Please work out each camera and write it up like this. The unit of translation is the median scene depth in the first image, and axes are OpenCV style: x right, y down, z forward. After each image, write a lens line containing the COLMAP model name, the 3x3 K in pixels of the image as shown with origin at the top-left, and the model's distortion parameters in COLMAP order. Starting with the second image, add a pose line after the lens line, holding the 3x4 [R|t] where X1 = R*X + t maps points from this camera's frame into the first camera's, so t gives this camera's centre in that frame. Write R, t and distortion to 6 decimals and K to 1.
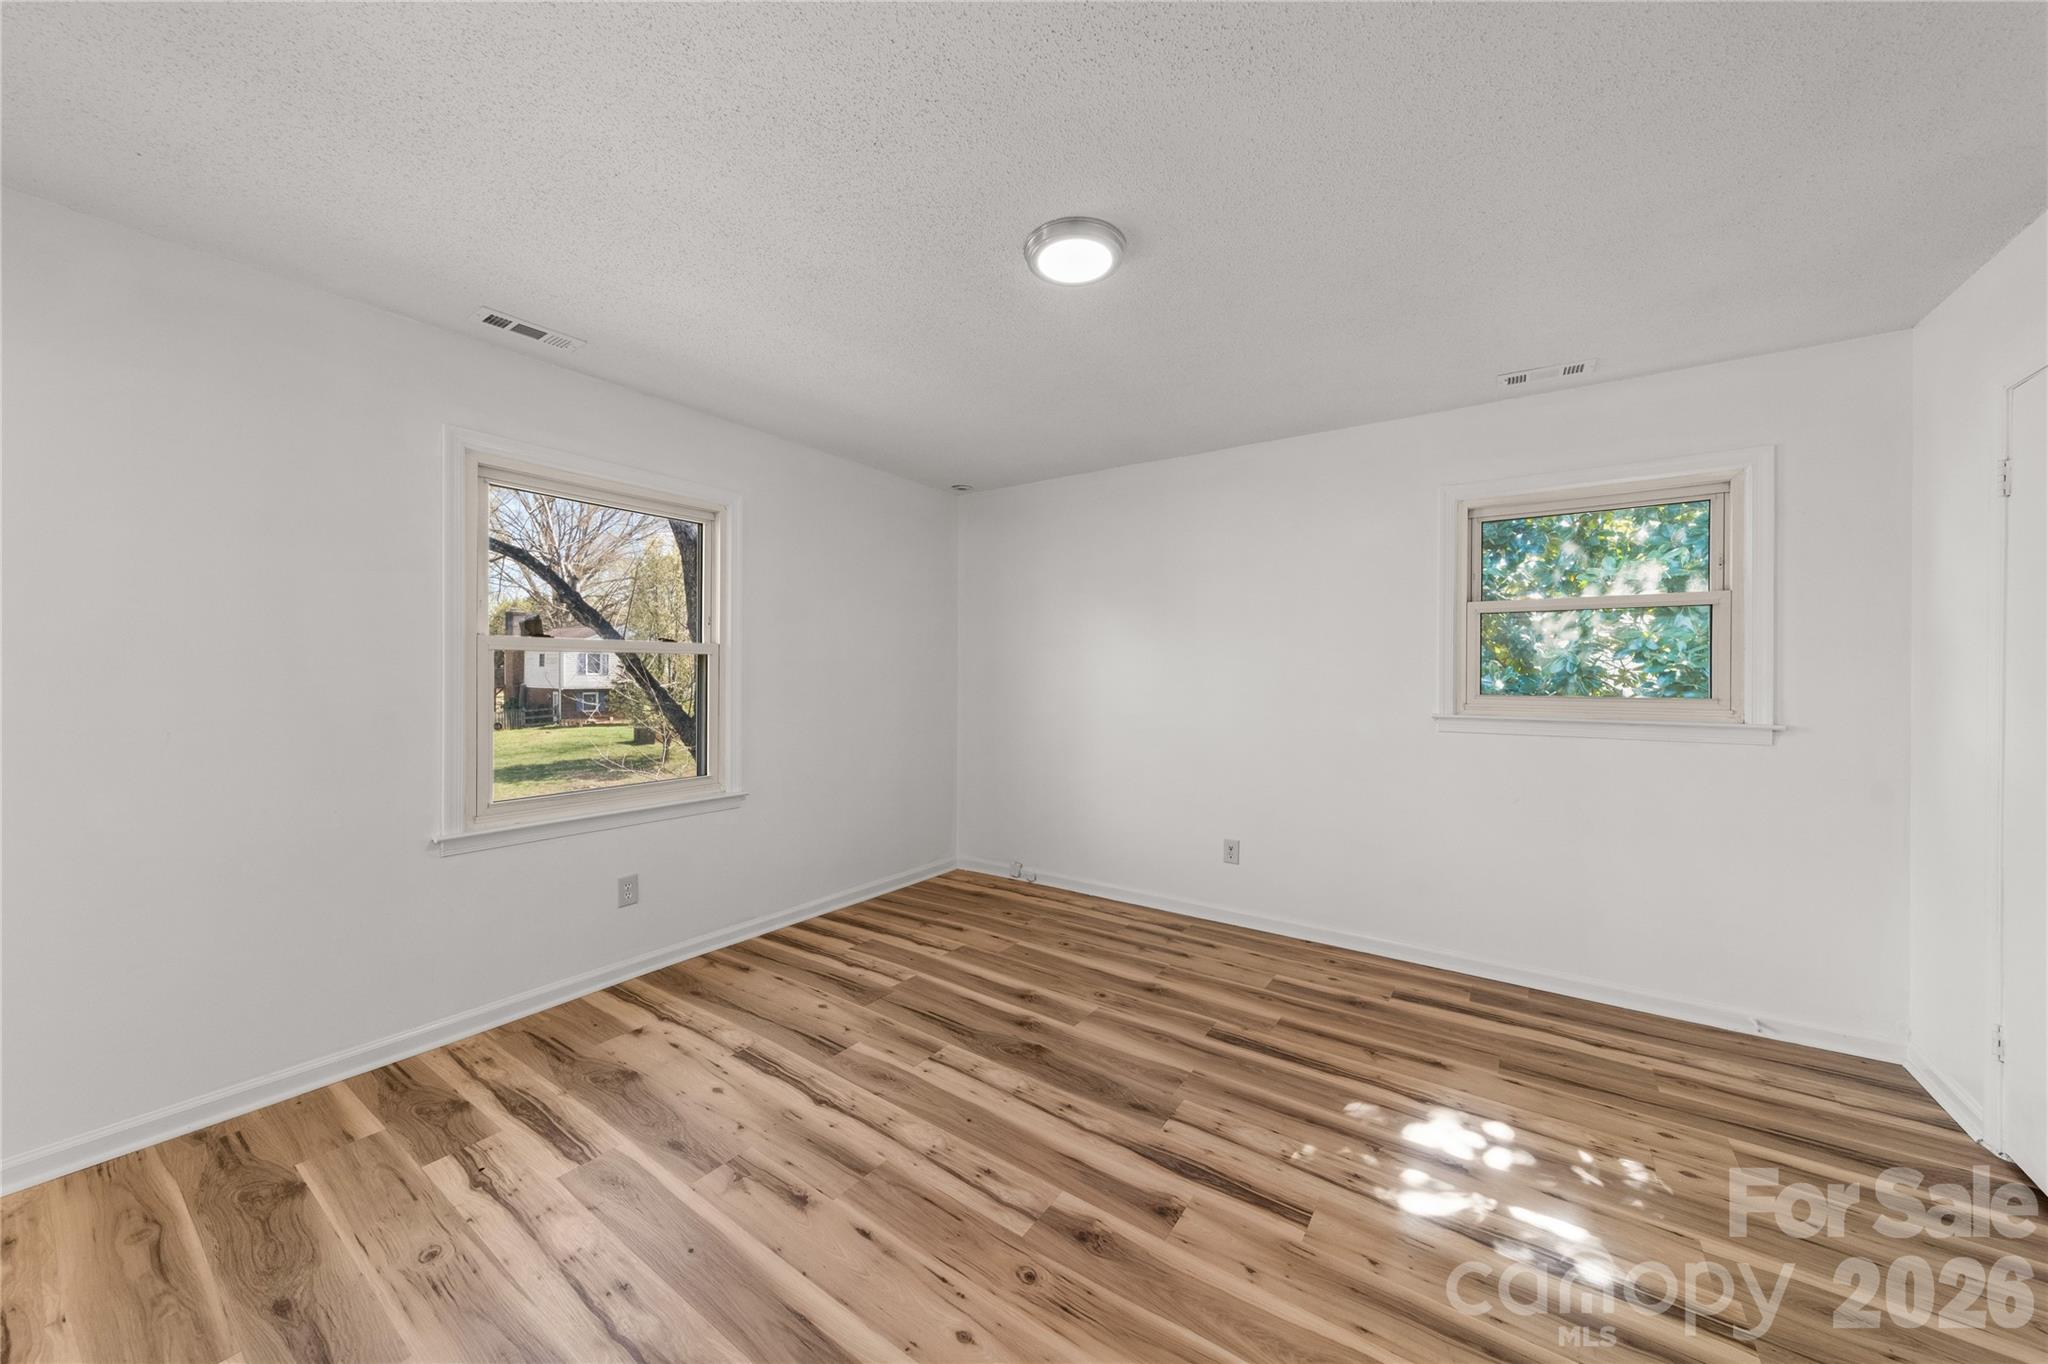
lens RADIAL K [[717.4, 0, 1031.2], [0, 717.4, 676.2], [0, 0, 1]] dist [0.008397, -0.000188]
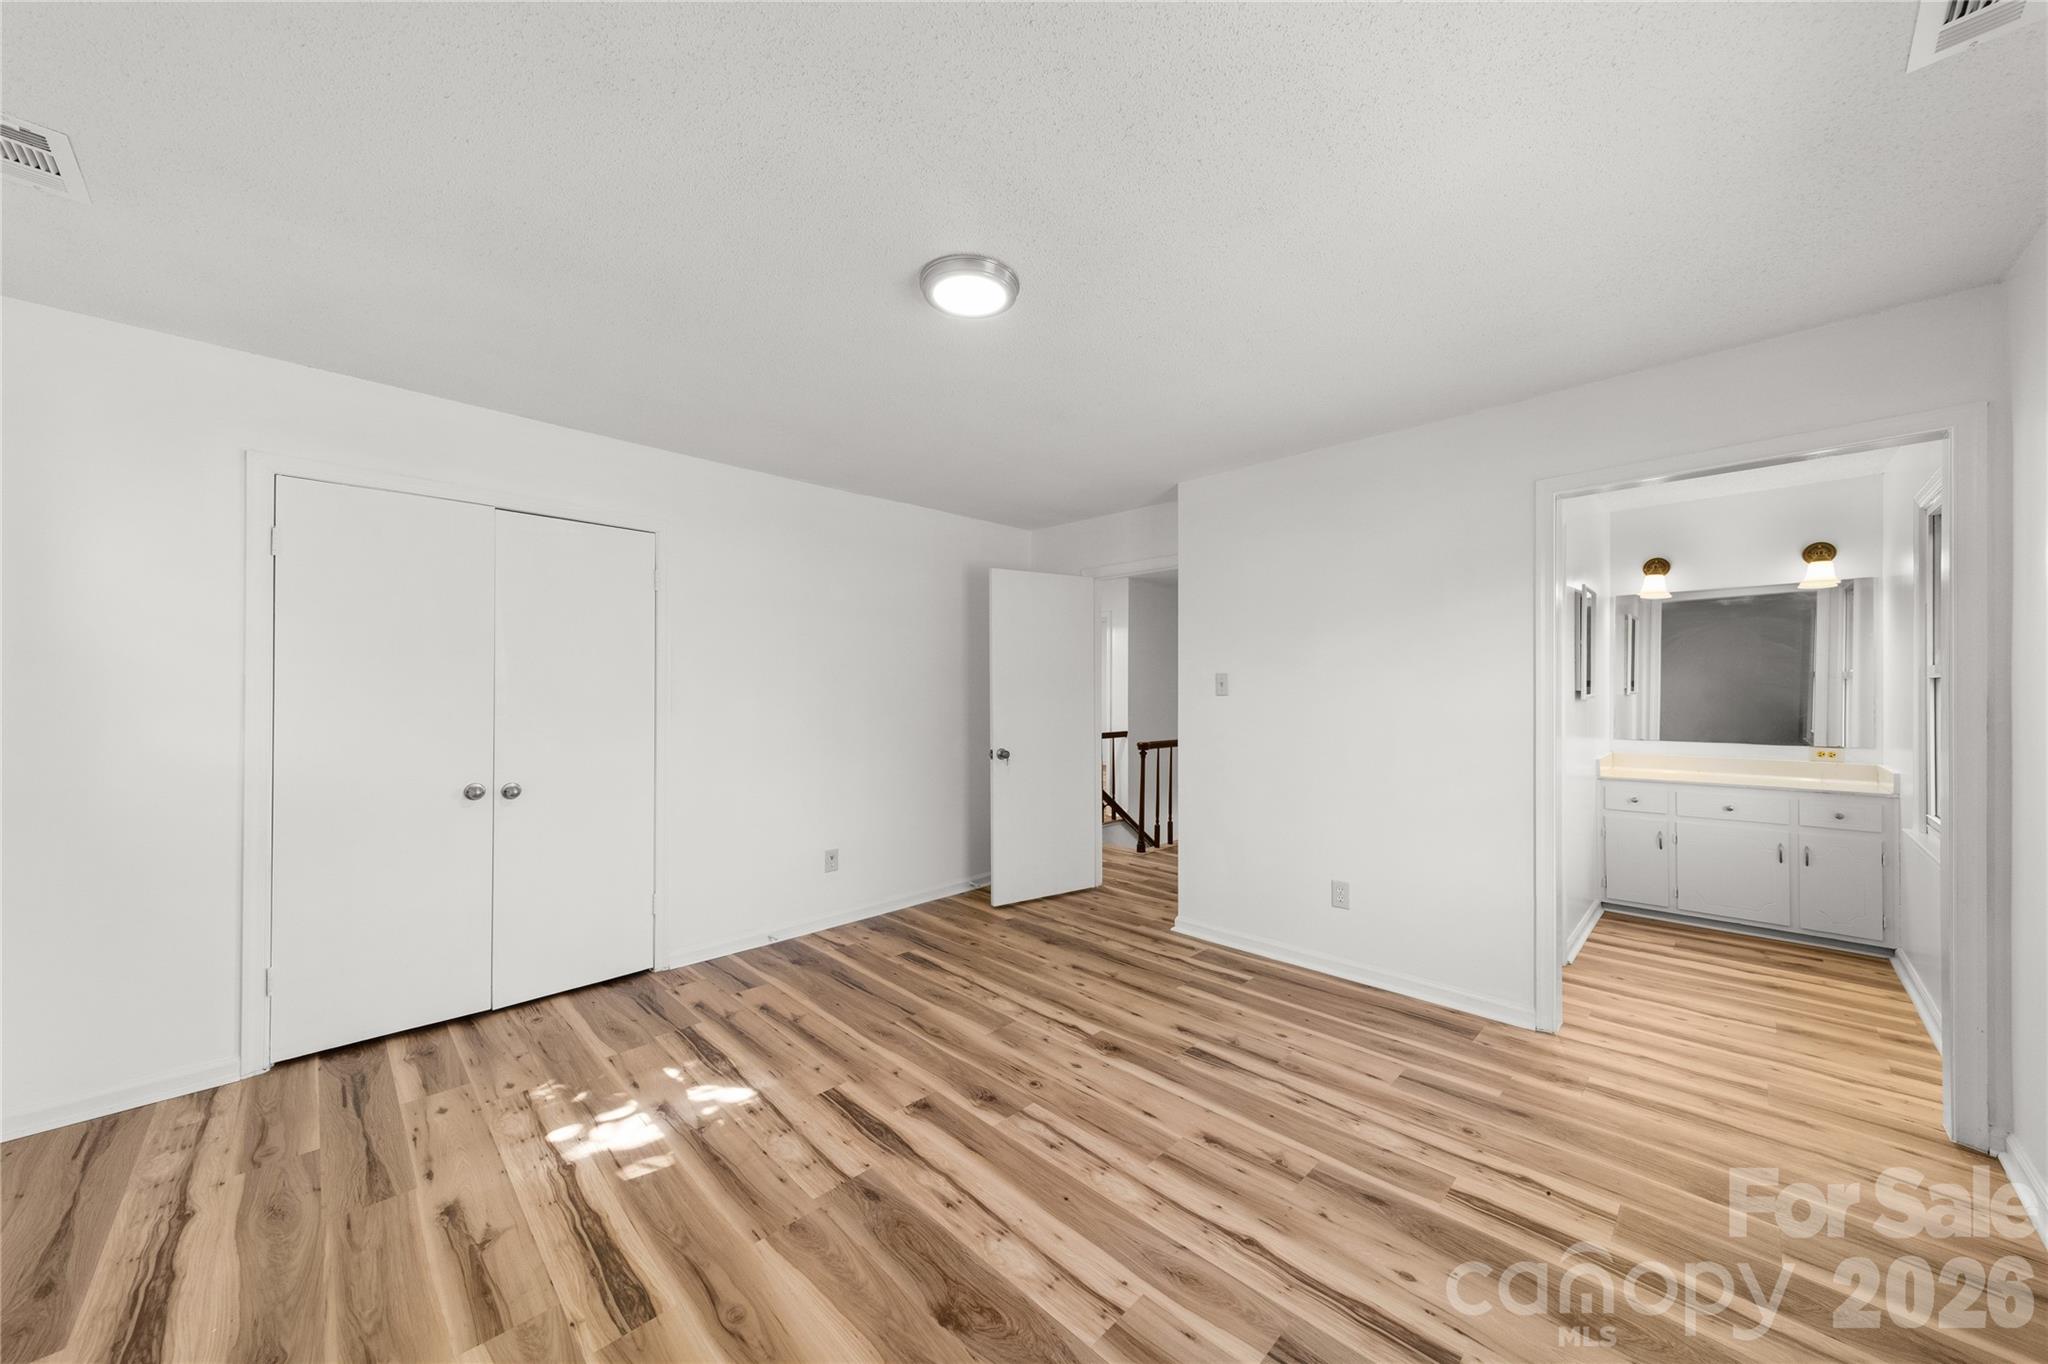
lens RADIAL K [[725.8, 0, 1024.0], [0, 725.8, 682.0], [0, 0, 1]] dist [0.004941, -0.000063]
pose [[-0.982832, -0.003835, 0.184461, -0.187989], [-0.004582, 0.999983, -0.003626, -0.022388], [-0.184444, -0.004409, -0.982833, 1.794175]]
